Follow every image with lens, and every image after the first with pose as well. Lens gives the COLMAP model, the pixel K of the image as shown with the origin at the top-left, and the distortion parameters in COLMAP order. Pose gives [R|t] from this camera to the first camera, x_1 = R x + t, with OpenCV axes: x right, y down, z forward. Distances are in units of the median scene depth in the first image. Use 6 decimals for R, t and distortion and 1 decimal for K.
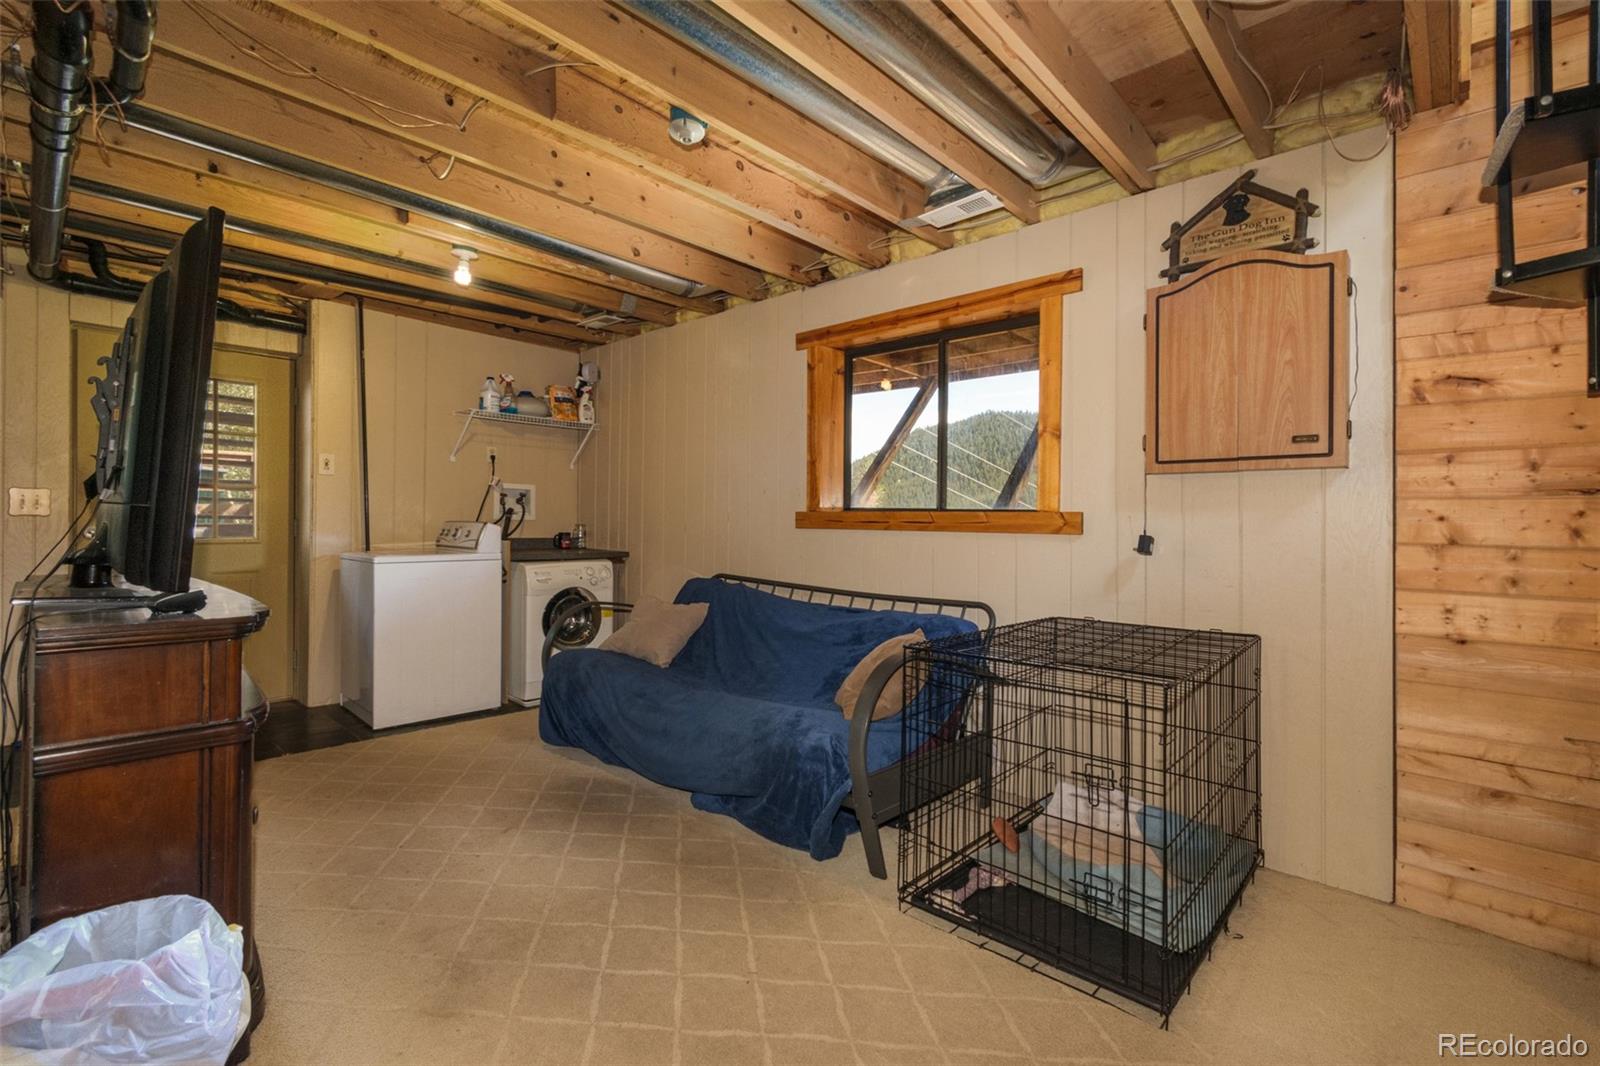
lens RADIAL K [[722.4, 0, 808.3], [0, 722.4, 522.0], [0, 0, 1]] dist [0.003197, -0.000028]
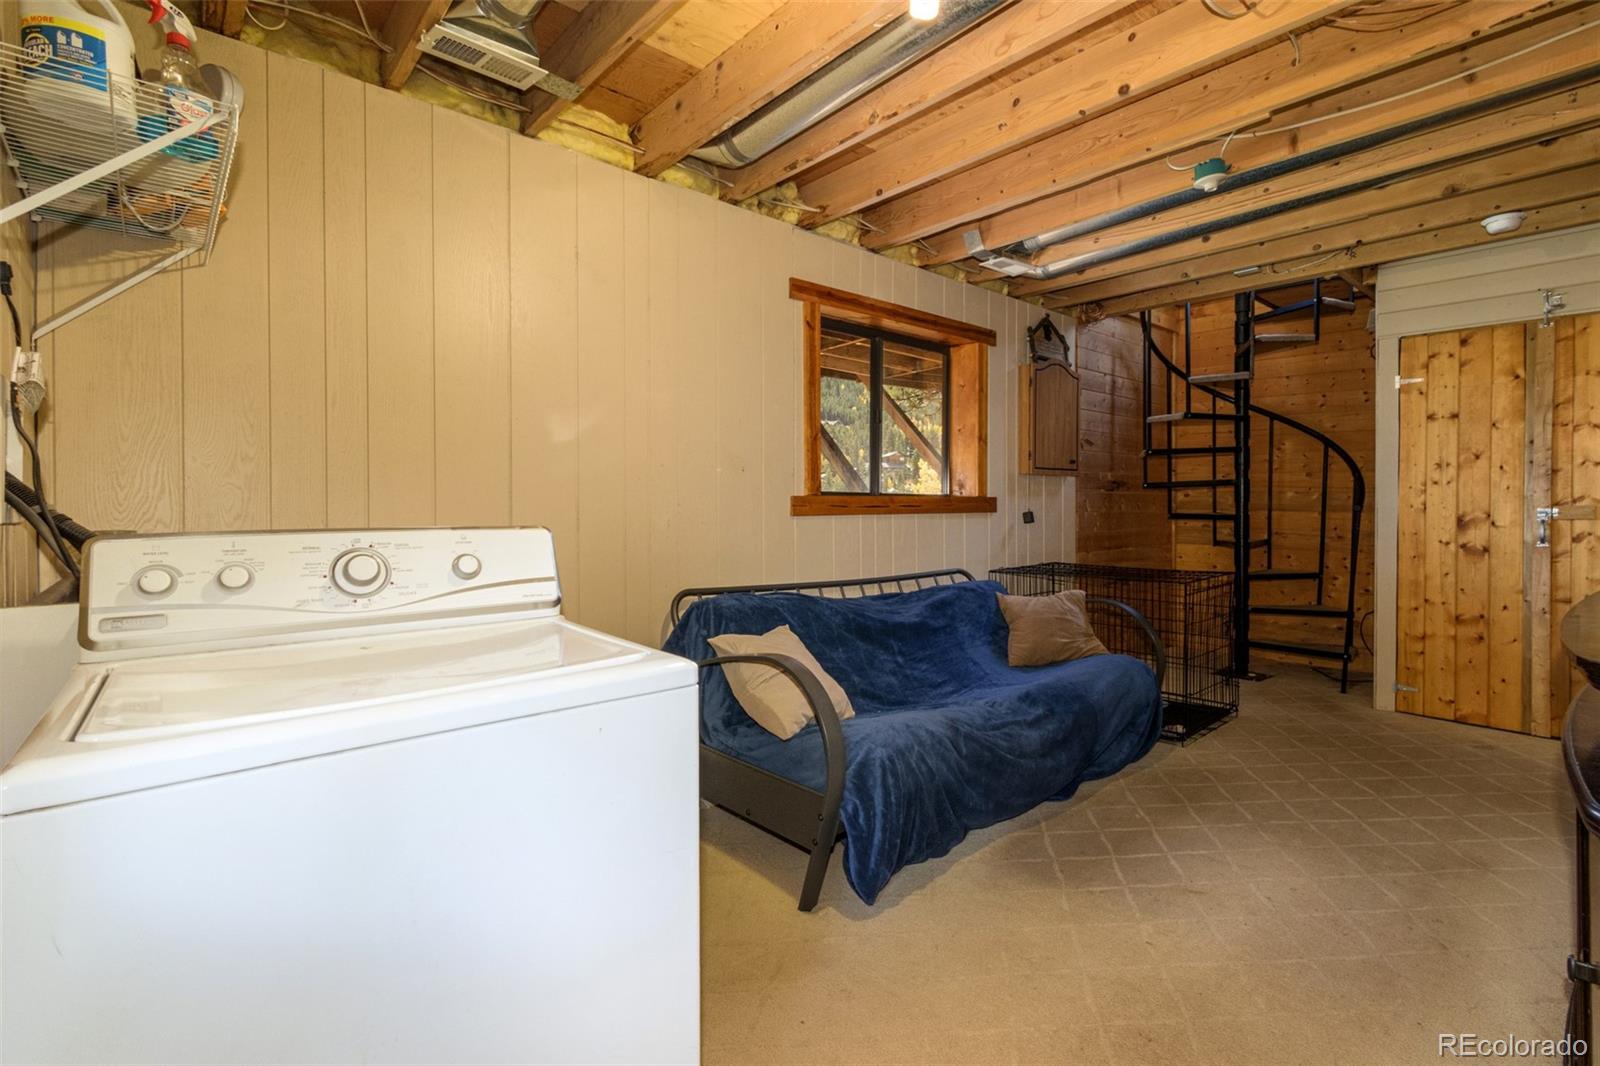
lens RADIAL K [[722.4, 0, 807.0], [0, 722.4, 521.8], [0, 0, 1]] dist [0.003197, -0.000028]
pose [[0.107873, -0.036550, 0.993493, -0.932951], [0.005484, 0.999331, 0.036170, -0.016229], [-0.994150, 0.001547, 0.108001, 1.001629]]
